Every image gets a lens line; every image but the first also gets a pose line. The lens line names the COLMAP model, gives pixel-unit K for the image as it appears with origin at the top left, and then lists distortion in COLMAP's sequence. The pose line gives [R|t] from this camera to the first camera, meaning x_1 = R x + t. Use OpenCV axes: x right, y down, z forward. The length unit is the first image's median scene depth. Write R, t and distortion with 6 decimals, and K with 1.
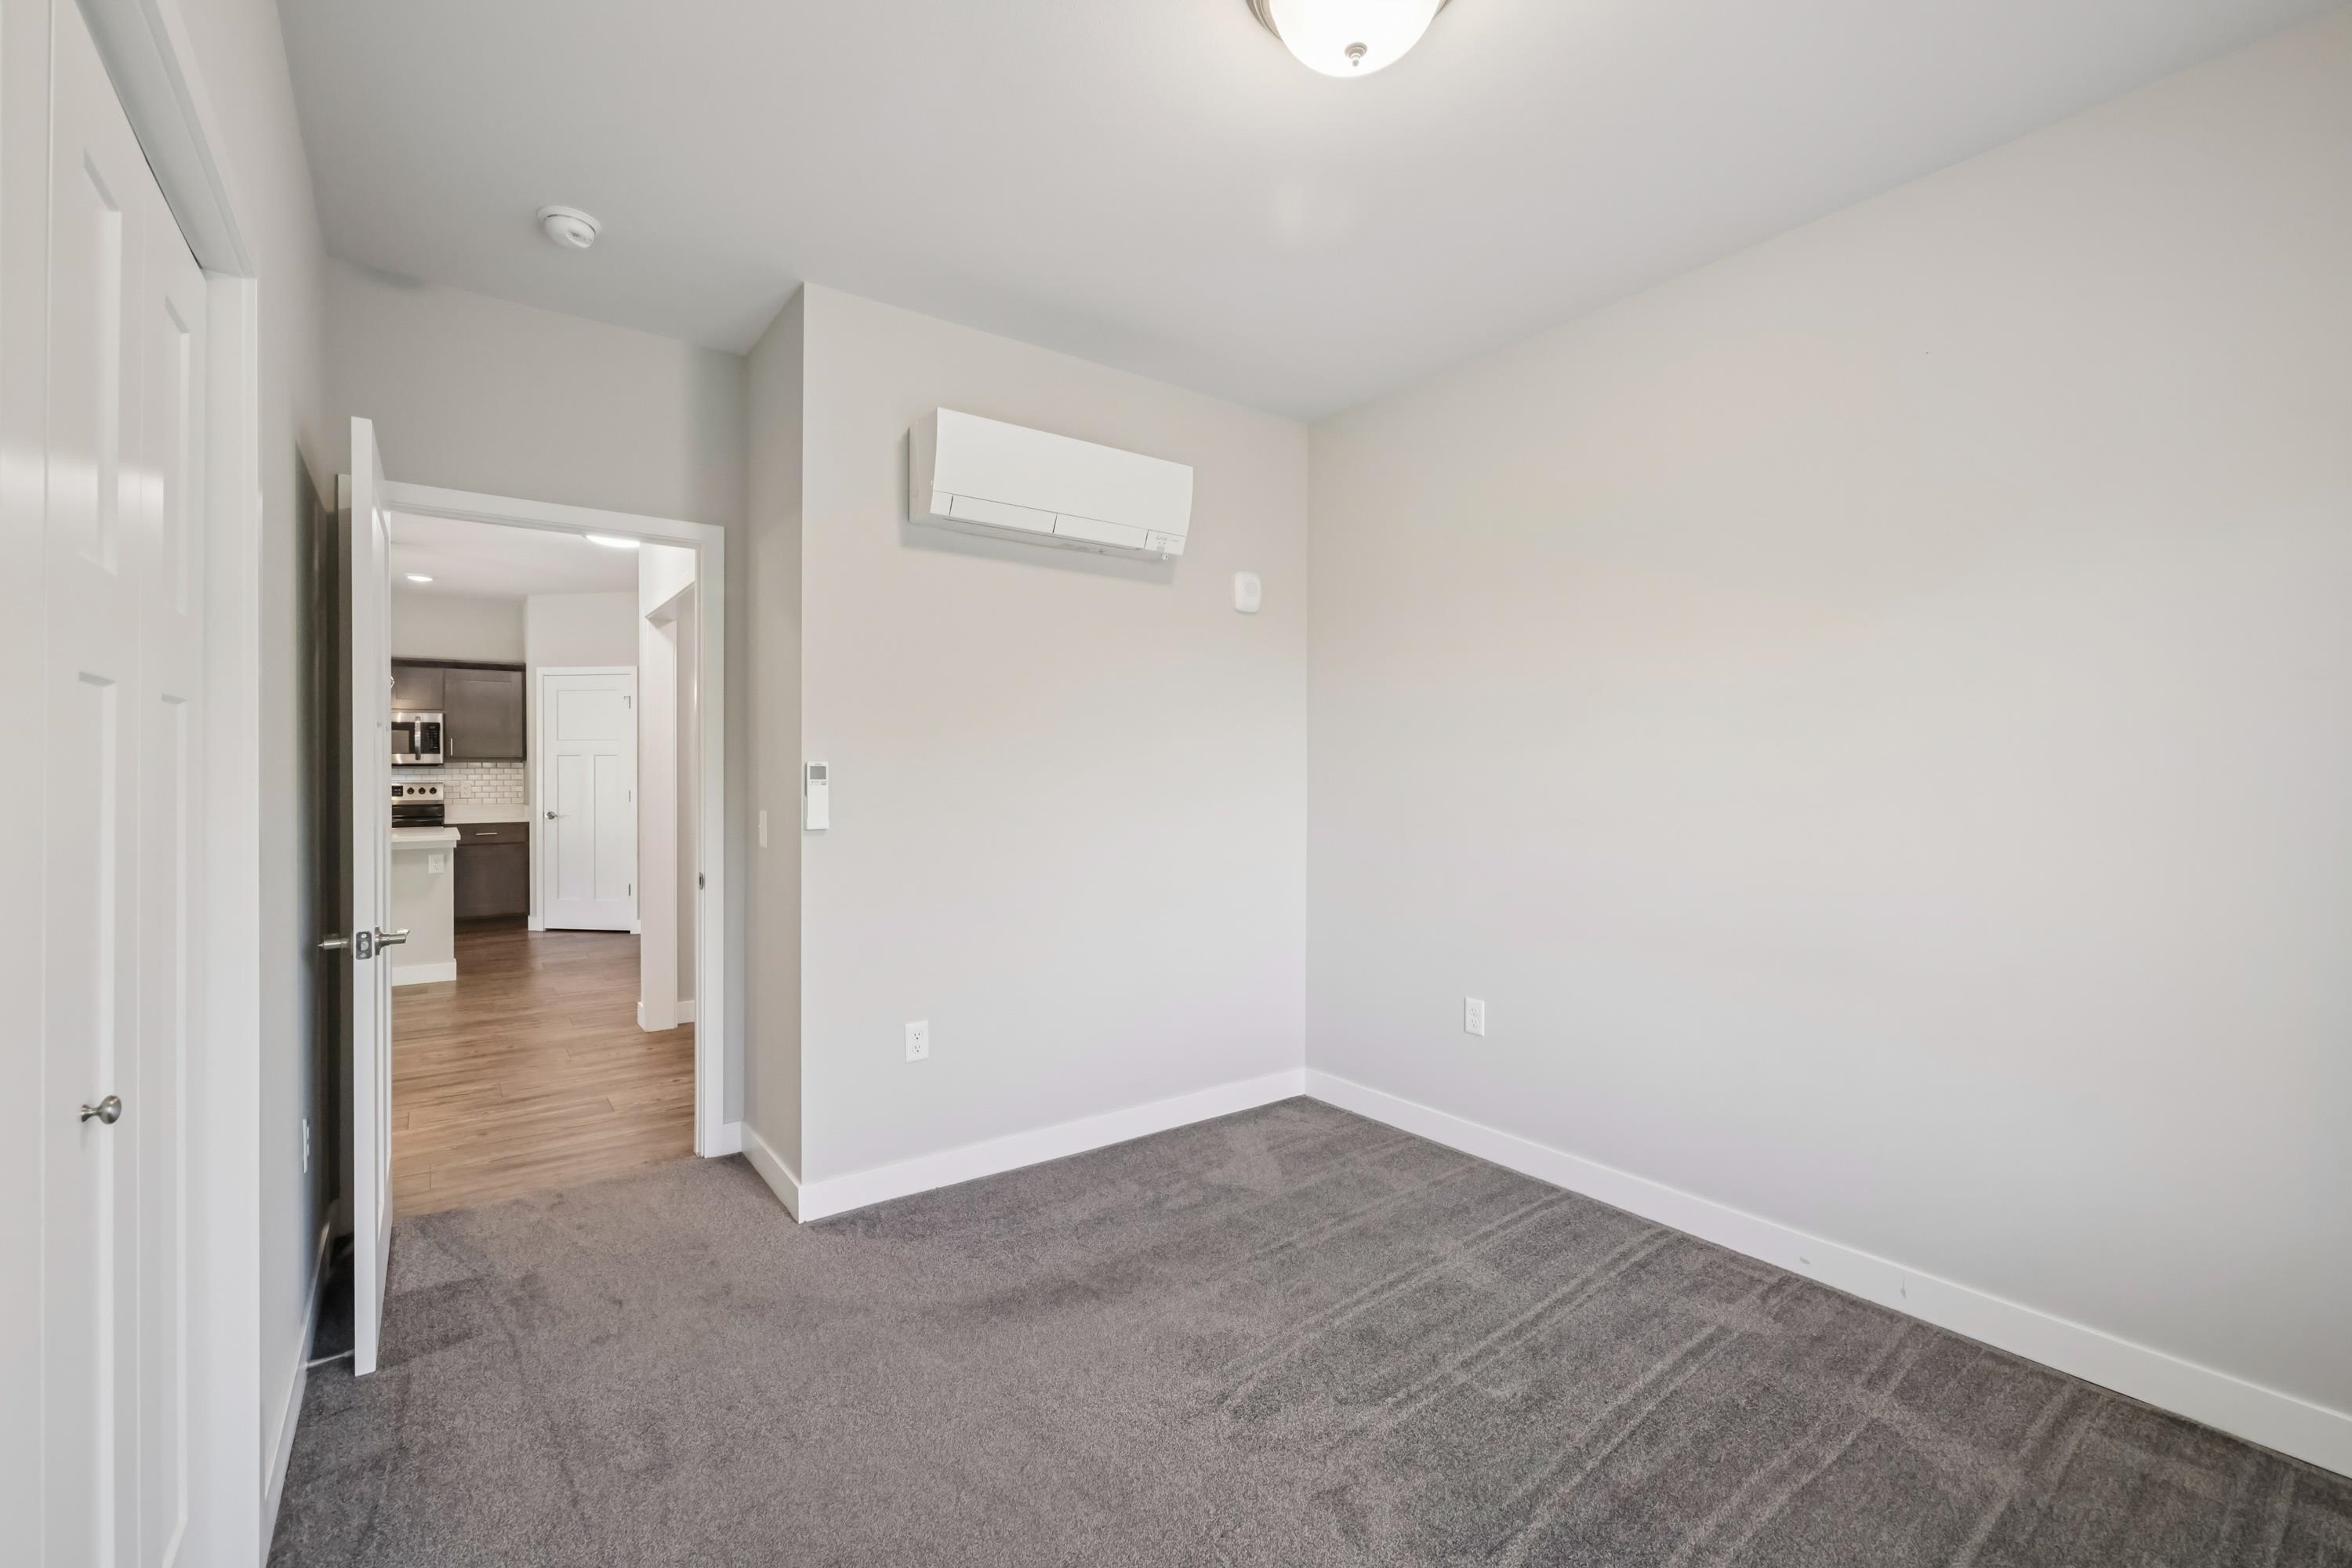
lens RADIAL K [[992.7, 0, 1165.1], [0, 992.7, 776.2], [0, 0, 1]] dist [-0.001142, 0.000626]
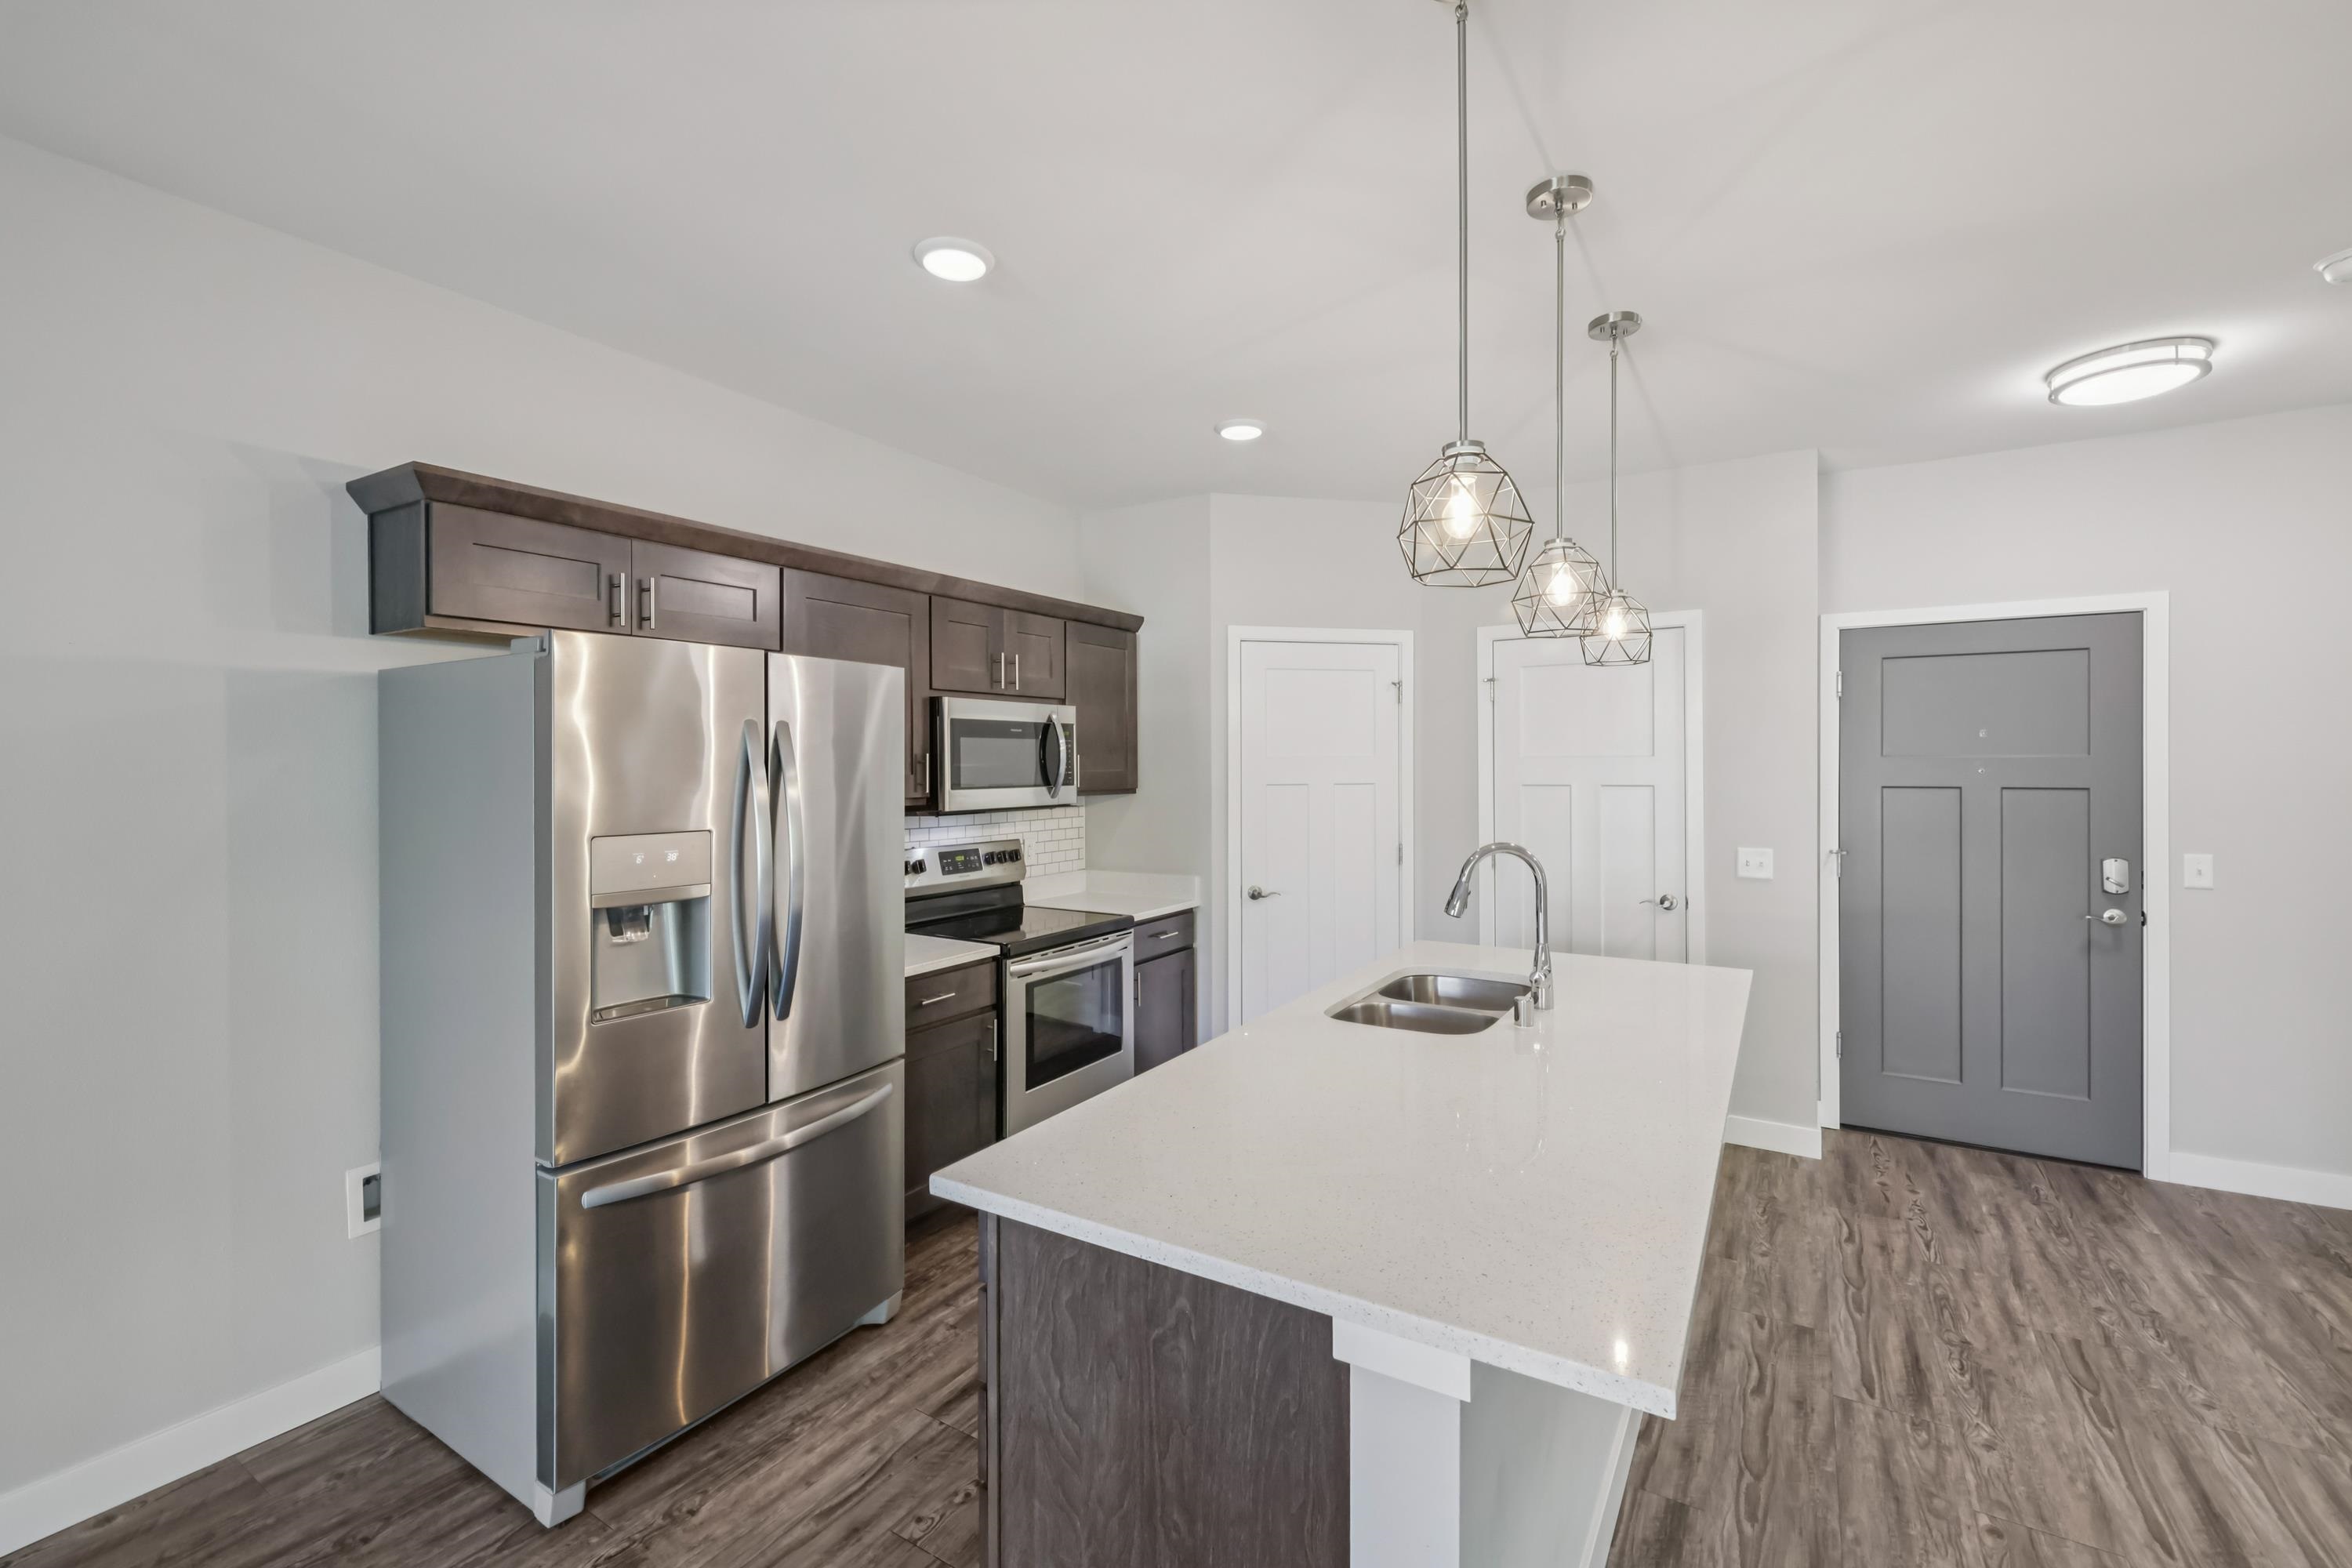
lens RADIAL K [[1005.9, 0, 1155.5], [0, 1005.9, 760.6], [0, 0, 1]] dist [-0.000187, 0.000598]
pose [[0.932993, -0.008918, 0.359785, -0.874914], [0.011281, 0.999926, -0.004467, -0.032358], [-0.359718, 0.008227, 0.933025, 0.496408]]
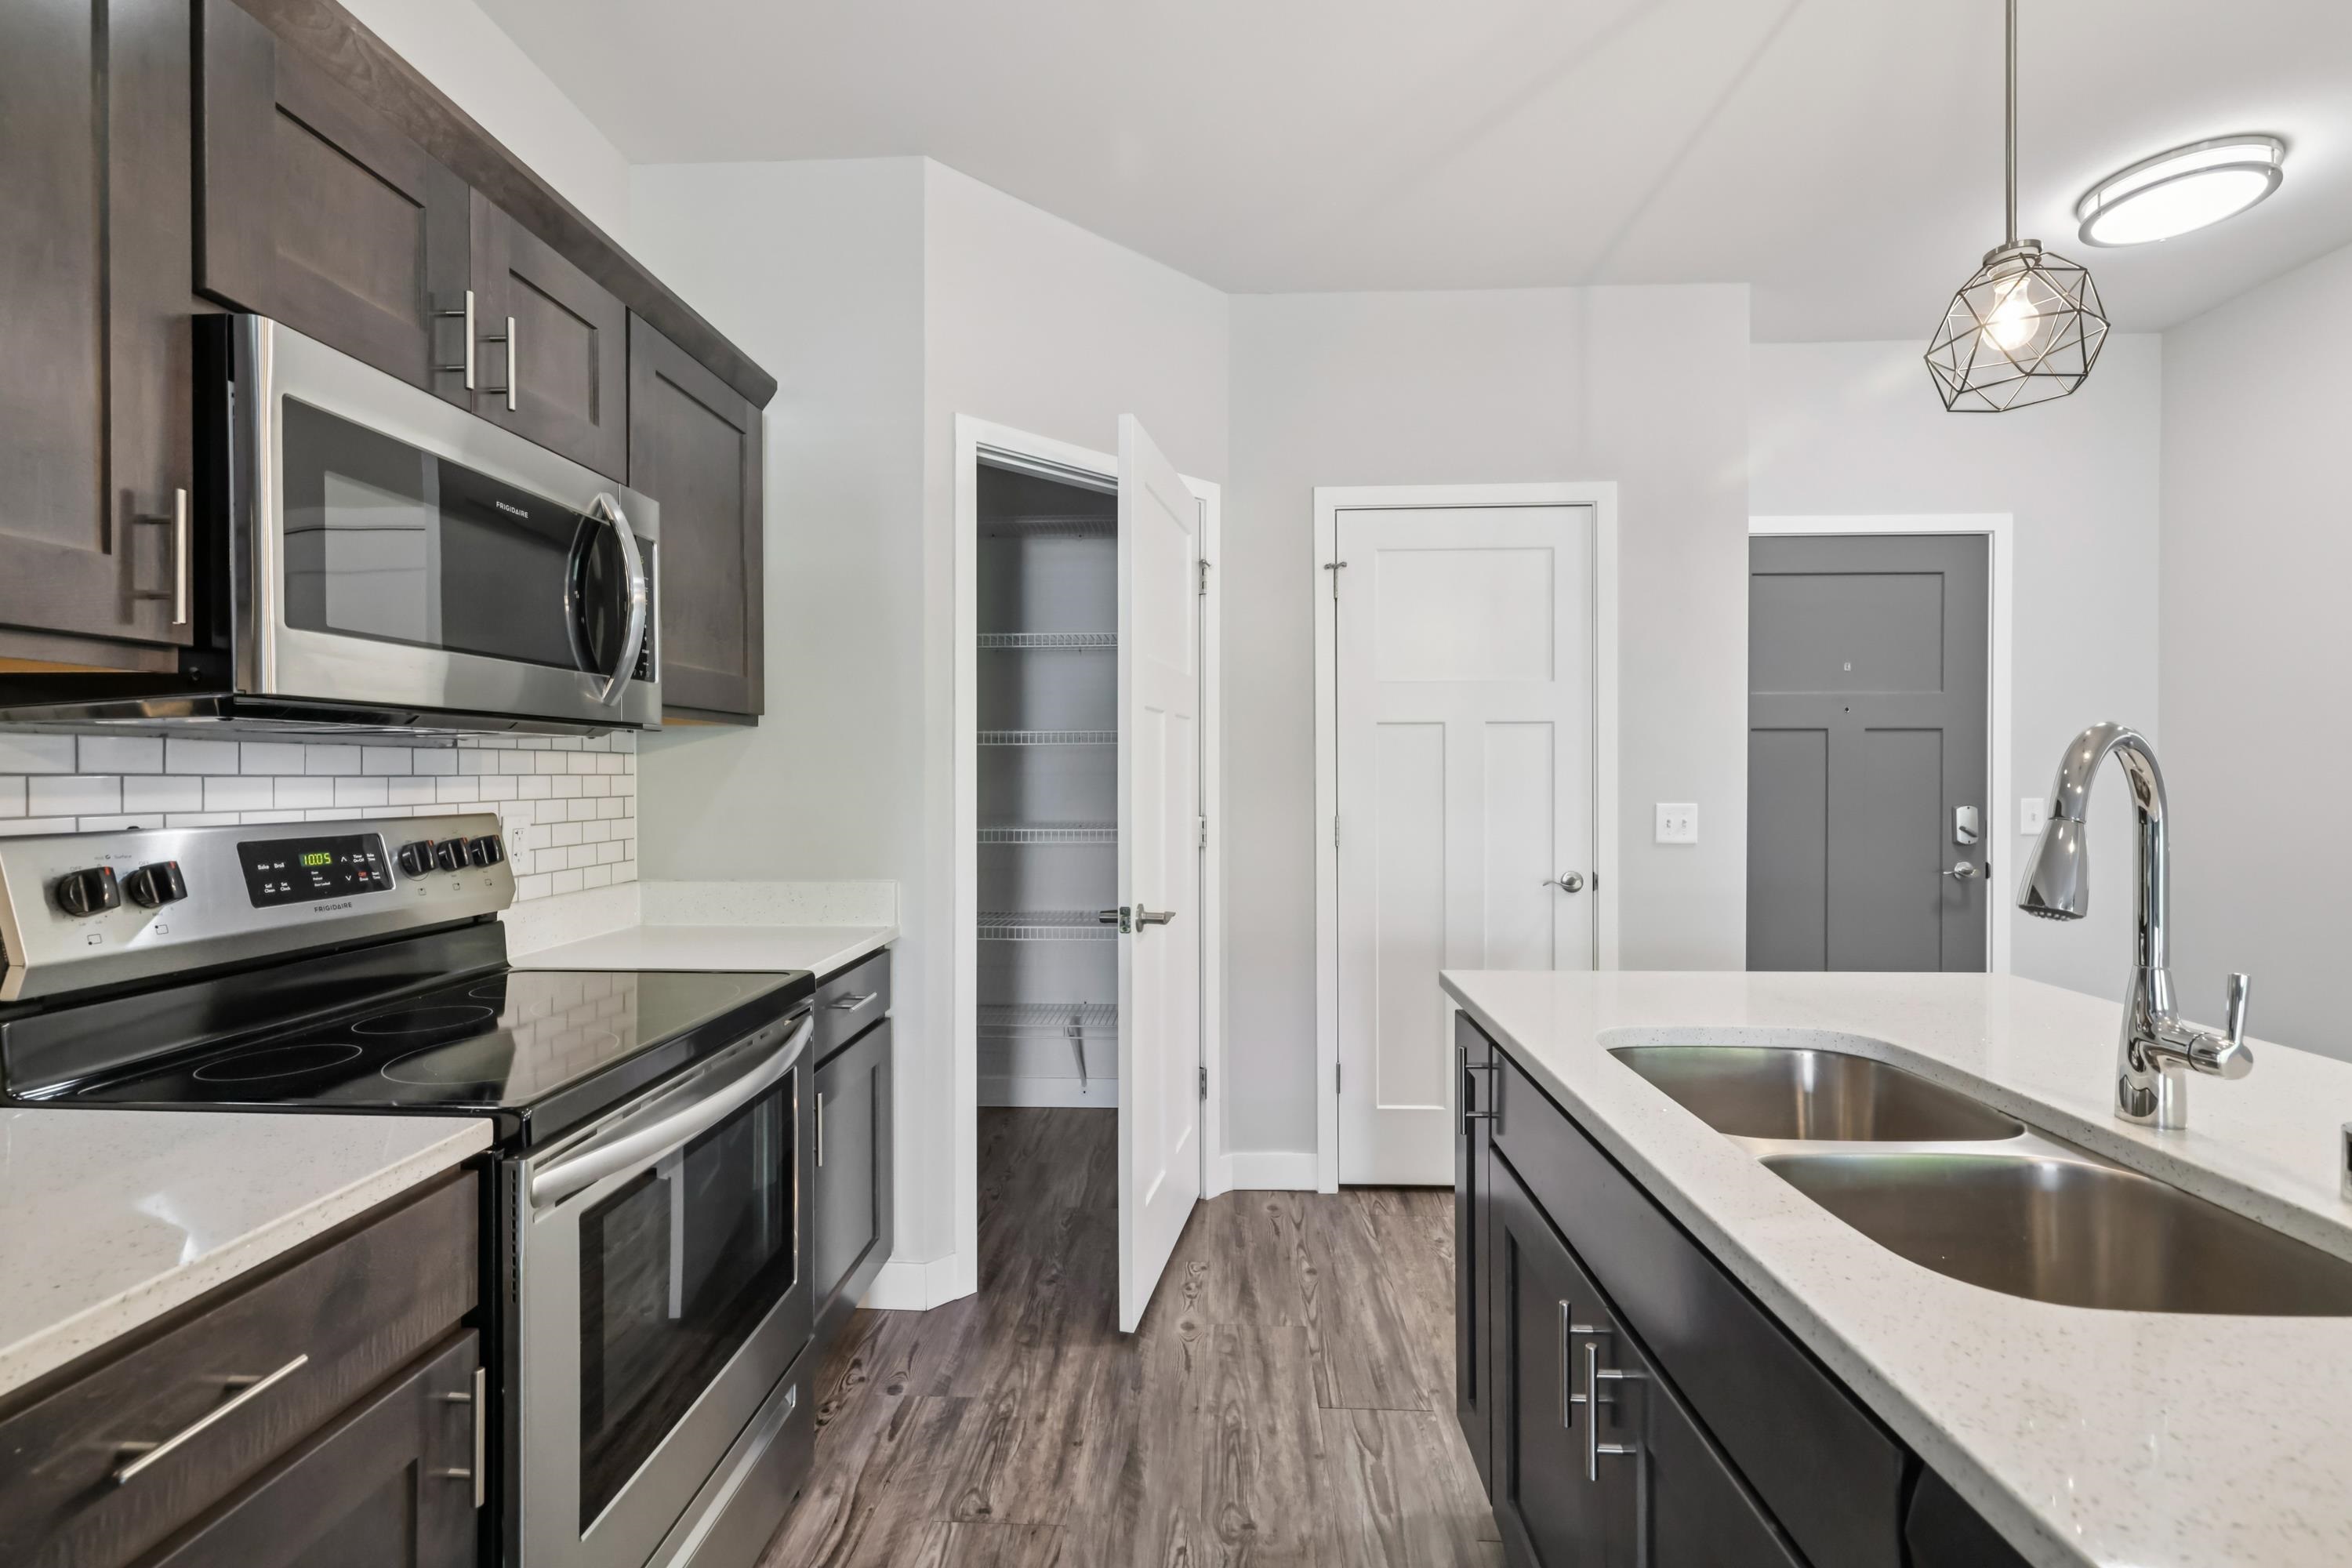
lens RADIAL K [[1007.4, 0, 1171.5], [0, 1007.4, 774.5], [0, 0, 1]] dist [0.000575, -0.000075]
pose [[0.627112, -0.007998, 0.778888, -0.830977], [0.008662, 0.999957, 0.003294, -0.001615], [-0.778881, 0.004681, 0.627154, 0.764152]]
